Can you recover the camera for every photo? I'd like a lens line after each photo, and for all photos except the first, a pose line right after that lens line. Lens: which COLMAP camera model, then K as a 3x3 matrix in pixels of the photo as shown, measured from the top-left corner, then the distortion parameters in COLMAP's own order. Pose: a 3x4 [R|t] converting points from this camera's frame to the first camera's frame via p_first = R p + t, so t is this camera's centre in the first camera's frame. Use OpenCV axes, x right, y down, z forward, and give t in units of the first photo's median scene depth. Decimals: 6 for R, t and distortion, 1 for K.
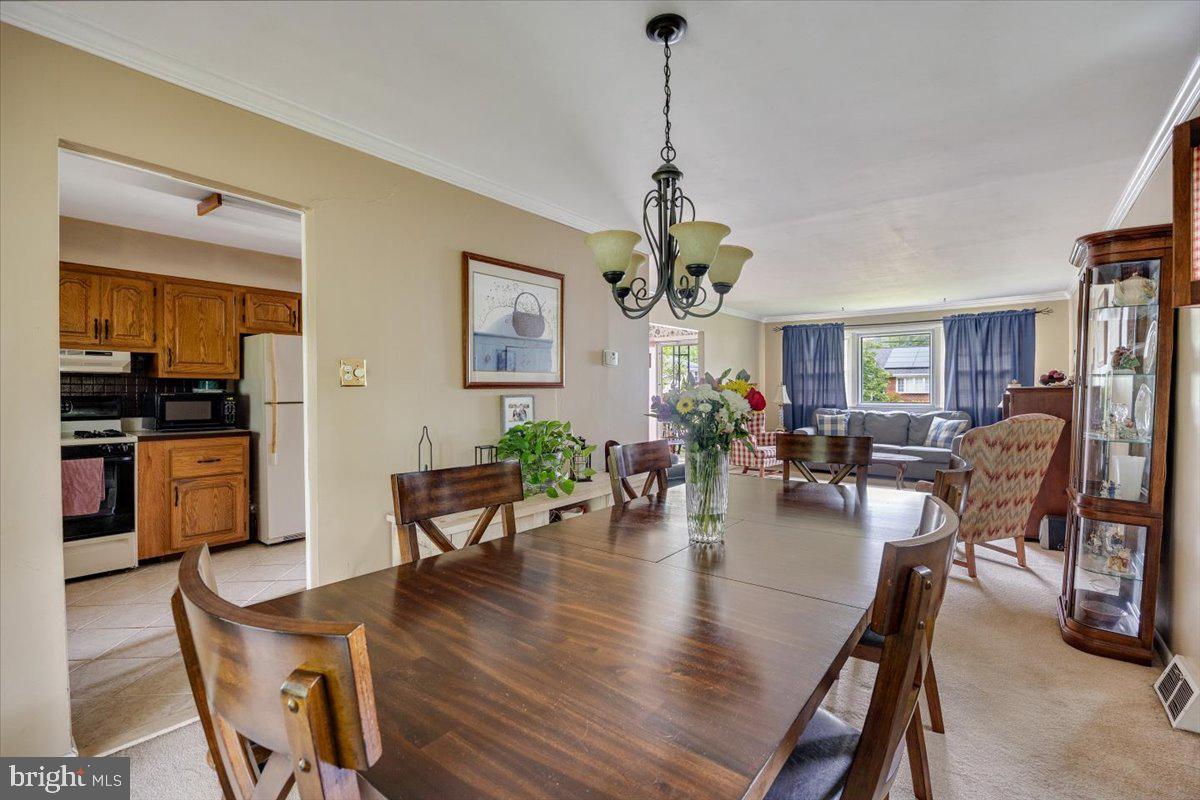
lens RADIAL K [[530.2, 0, 602.3], [0, 530.2, 399.7], [0, 0, 1]] dist [-0.008071, -0.000133]
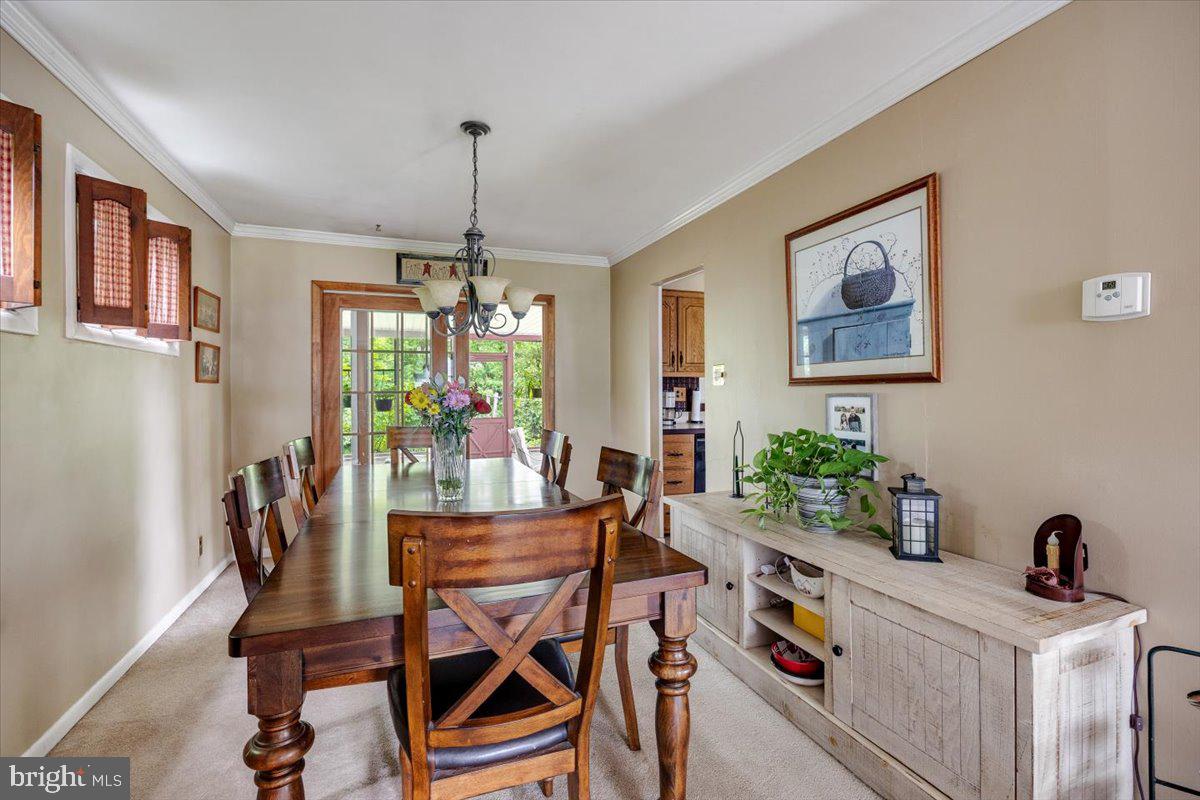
lens RADIAL K [[530.2, 0, 596.8], [0, 530.2, 391.1], [0, 0, 1]] dist [-0.008071, -0.000133]
pose [[-0.516390, 0.006931, -0.856326, 0.275584], [-0.006503, 0.999907, 0.012015, -0.008252], [0.856329, 0.011773, -0.516296, 0.477880]]
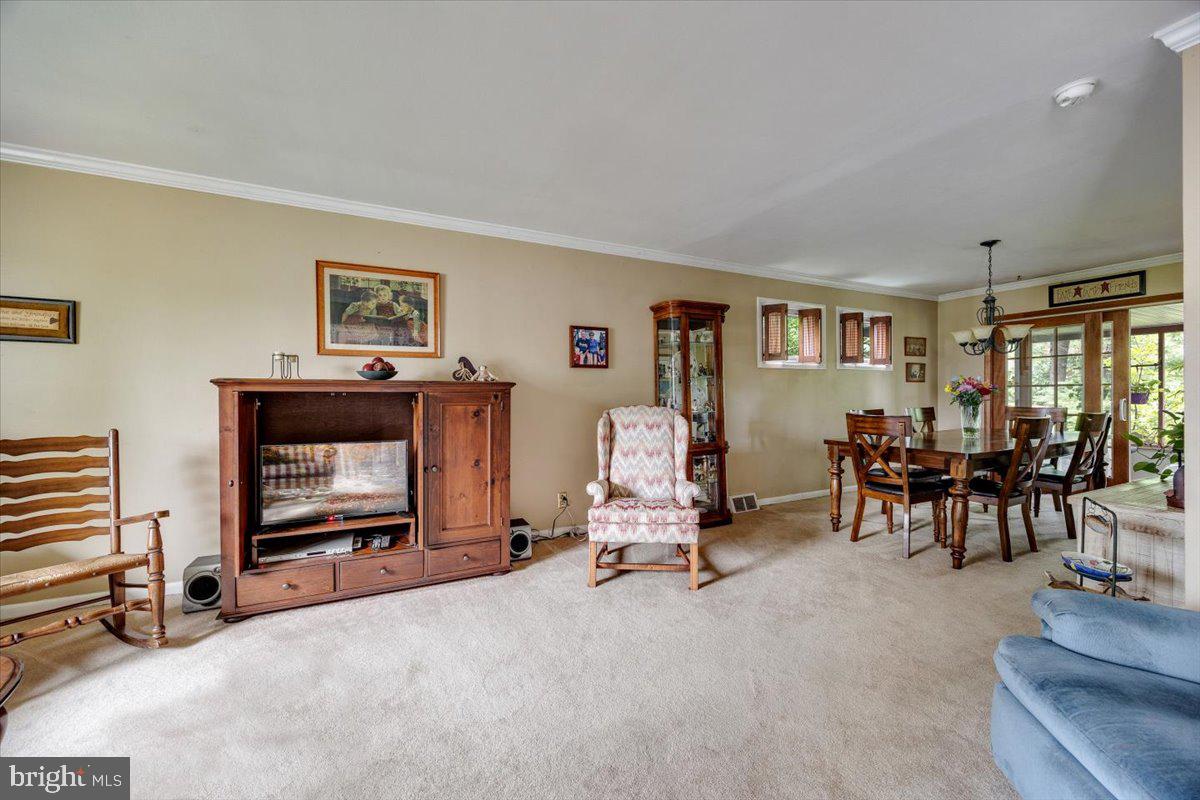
lens RADIAL K [[457.9, 0, 600.5], [0, 457.9, 399.4], [0, 0, 1]] dist [-0.005763, 0.000101]
pose [[-0.904242, 0.005948, 0.426979, 0.215681], [0.017416, 0.999585, 0.022959, -0.005433], [-0.426666, 0.028197, -0.903970, 0.919997]]
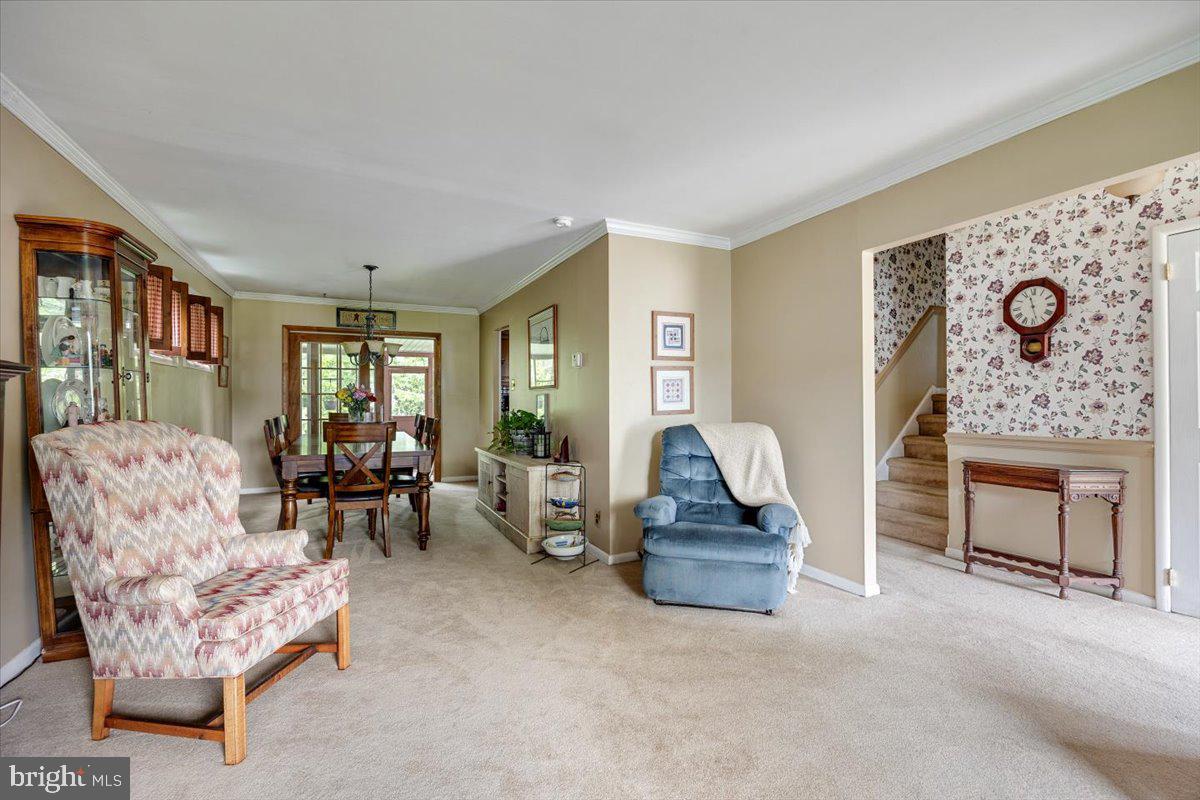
lens RADIAL K [[530.2, 0, 598.6], [0, 530.2, 404.6], [0, 0, 1]] dist [-0.008071, -0.000133]
pose [[-0.448185, 0.011930, -0.893861, 0.522319], [-0.013868, 0.999698, 0.020296, -0.005184], [0.893833, 0.021493, -0.447884, 0.826092]]
